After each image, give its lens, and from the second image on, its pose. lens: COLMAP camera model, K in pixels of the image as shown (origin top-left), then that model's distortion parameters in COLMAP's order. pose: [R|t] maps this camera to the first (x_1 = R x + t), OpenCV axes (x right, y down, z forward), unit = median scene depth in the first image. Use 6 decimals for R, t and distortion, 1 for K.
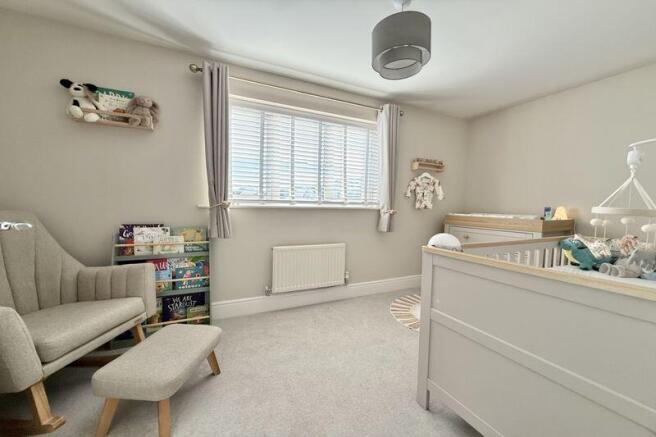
lens RADIAL K [[258.9, 0, 330.3], [0, 258.9, 218.9], [0, 0, 1]] dist [-0.003335, -0.000179]
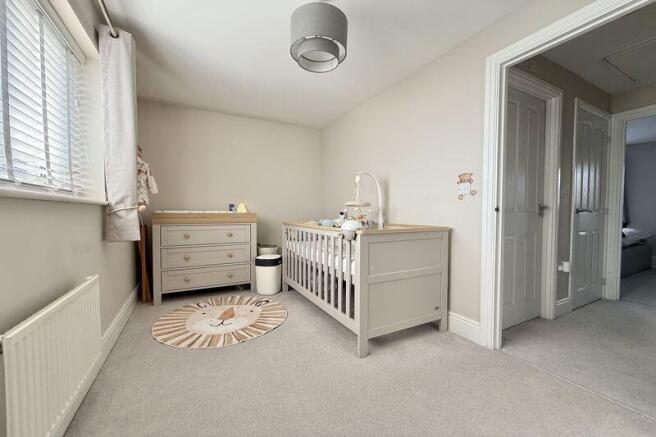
lens RADIAL K [[258.9, 0, 328.8], [0, 258.9, 218.1], [0, 0, 1]] dist [-0.003335, -0.000179]
pose [[-0.032254, -0.041957, 0.998599, -0.424755], [0.047911, 0.997905, 0.043476, -0.008181], [-0.998331, 0.049246, -0.030176, 0.565762]]
